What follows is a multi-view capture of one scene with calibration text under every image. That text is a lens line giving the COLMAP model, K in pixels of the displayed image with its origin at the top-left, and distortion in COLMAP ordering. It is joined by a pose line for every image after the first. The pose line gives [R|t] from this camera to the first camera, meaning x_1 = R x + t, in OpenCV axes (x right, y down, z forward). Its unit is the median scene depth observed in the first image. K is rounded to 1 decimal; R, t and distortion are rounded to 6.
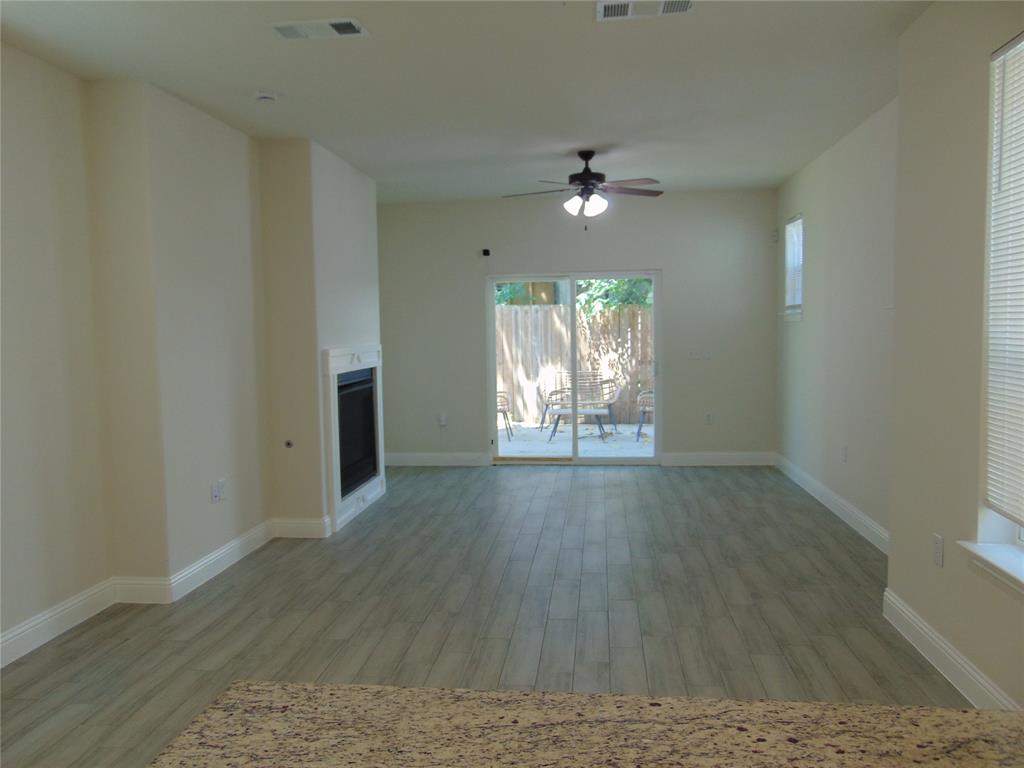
lens RADIAL K [[769.9, 0, 509.9], [0, 769.9, 384.5], [0, 0, 1]] dist [-0.024750, 0.065561]
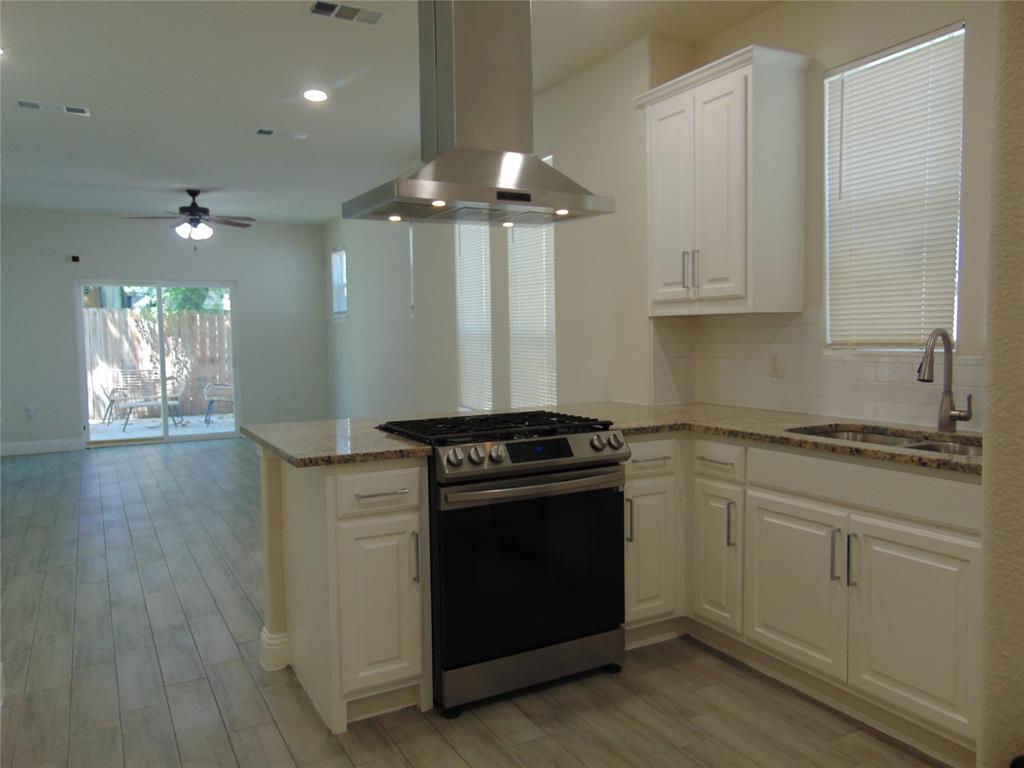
lens RADIAL K [[769.9, 0, 511.6], [0, 769.9, 386.1], [0, 0, 1]] dist [-0.024750, 0.065561]
pose [[0.813795, -0.033871, 0.580164, -0.304668], [0.041384, 0.999143, 0.000283, 0.071047], [-0.579676, 0.023779, 0.814500, -0.498932]]
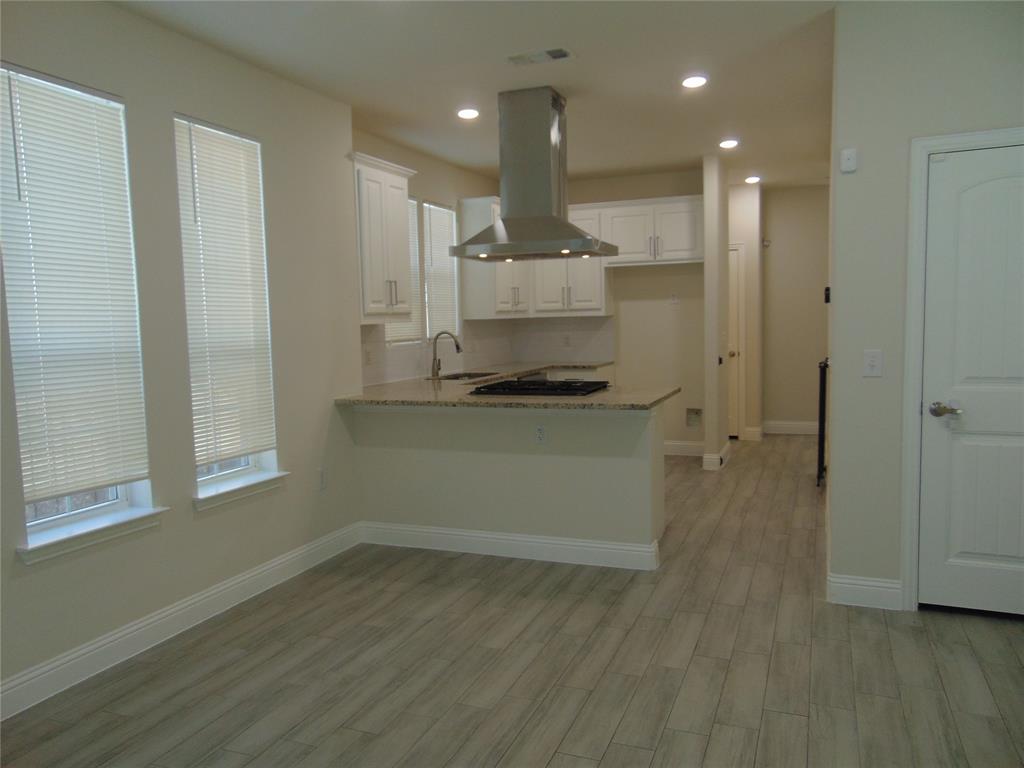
lens RADIAL K [[769.9, 0, 511.8], [0, 769.9, 387.2], [0, 0, 1]] dist [-0.024750, 0.065561]
pose [[-0.962516, 0.019177, 0.270545, -0.181794], [0.063316, 0.985823, 0.155382, -0.073114], [-0.263730, 0.166688, -0.950085, 1.151530]]
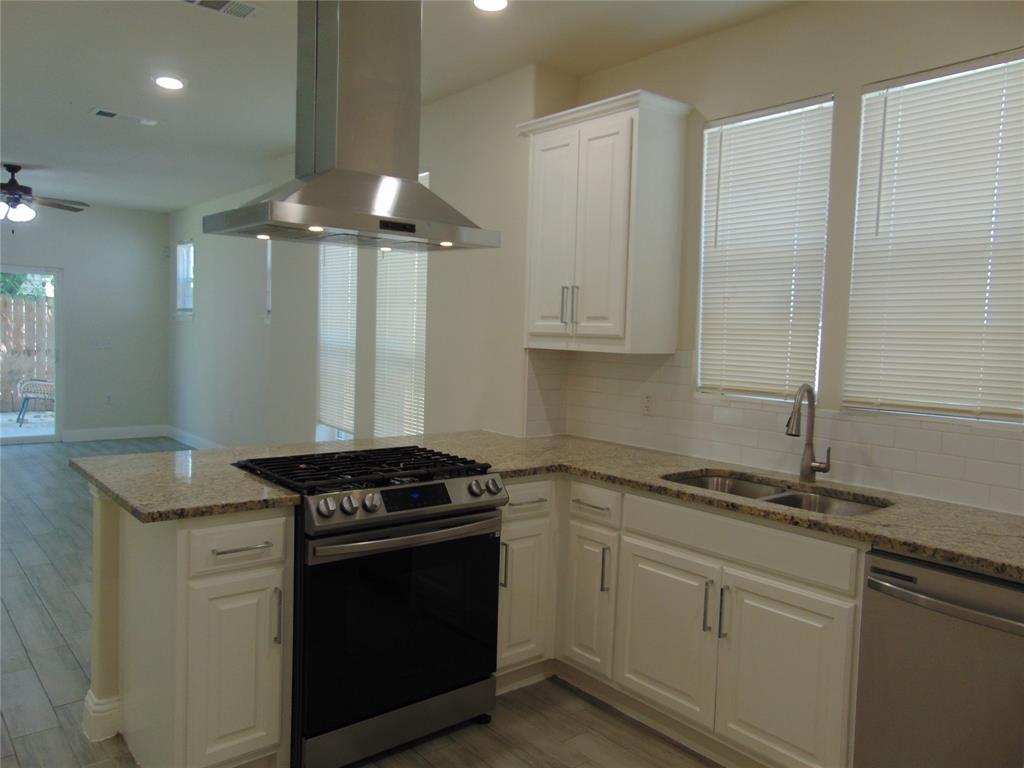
lens RADIAL K [[769.9, 0, 512.0], [0, 769.9, 386.4], [0, 0, 1]] dist [-0.024750, 0.065561]
pose [[0.688967, -0.008792, 0.724740, -0.302048], [0.005864, 0.999961, 0.006557, 0.035770], [-0.724769, -0.000268, 0.688992, -0.462045]]
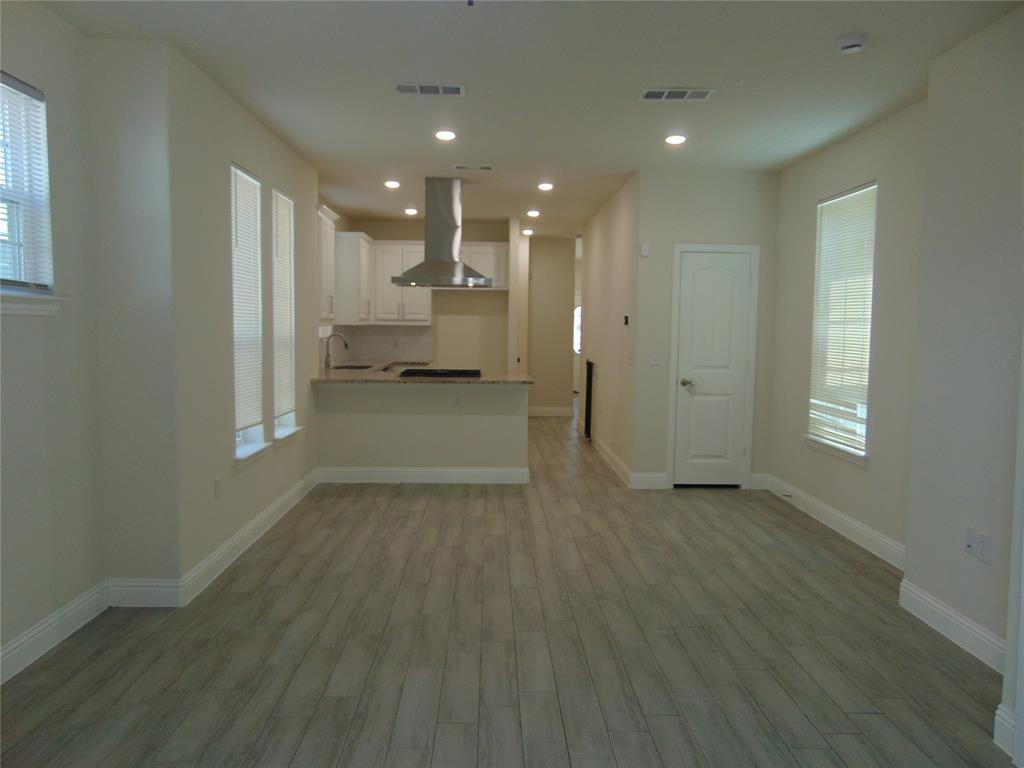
lens RADIAL K [[769.9, 0, 511.9], [0, 769.9, 387.5], [0, 0, 1]] dist [-0.024750, 0.065561]
pose [[-0.989629, 0.018033, -0.142508, 0.169220], [-0.004633, 0.987565, 0.157143, -0.129111], [0.143569, 0.156174, -0.977240, 1.739775]]
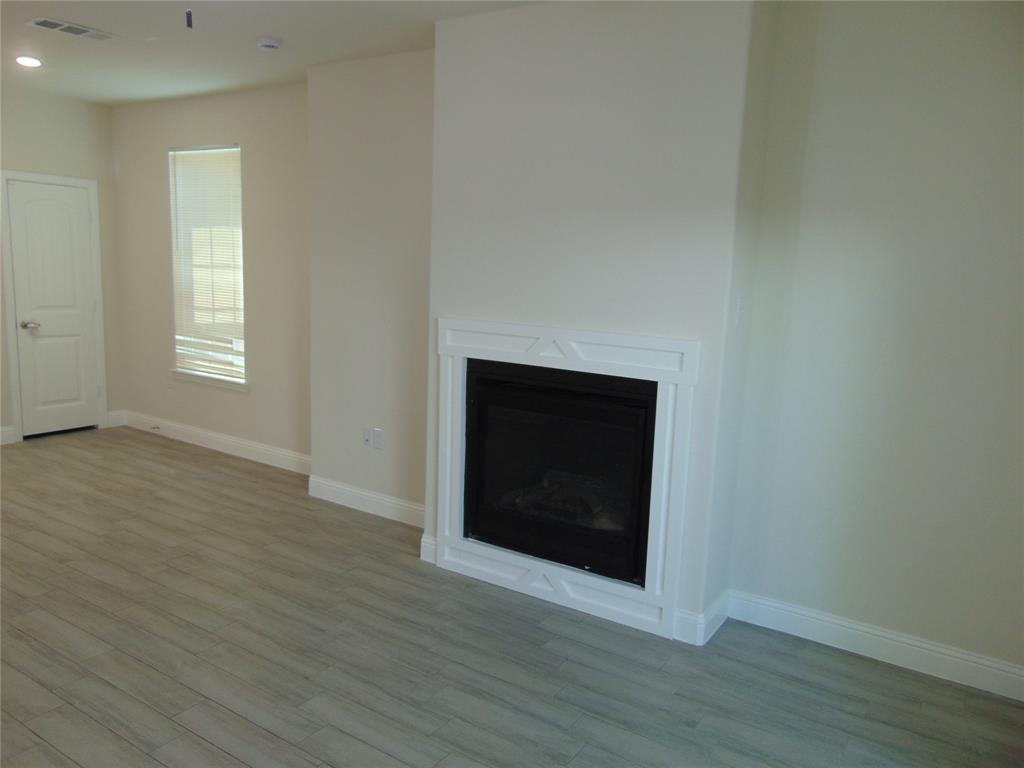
lens RADIAL K [[769.9, 0, 511.5], [0, 769.9, 384.0], [0, 0, 1]] dist [-0.024750, 0.065561]
pose [[-0.454748, 0.141297, -0.879340, 0.461621], [-0.097681, 0.973466, 0.206937, -0.173785], [0.885247, 0.179999, -0.428880, 1.703315]]
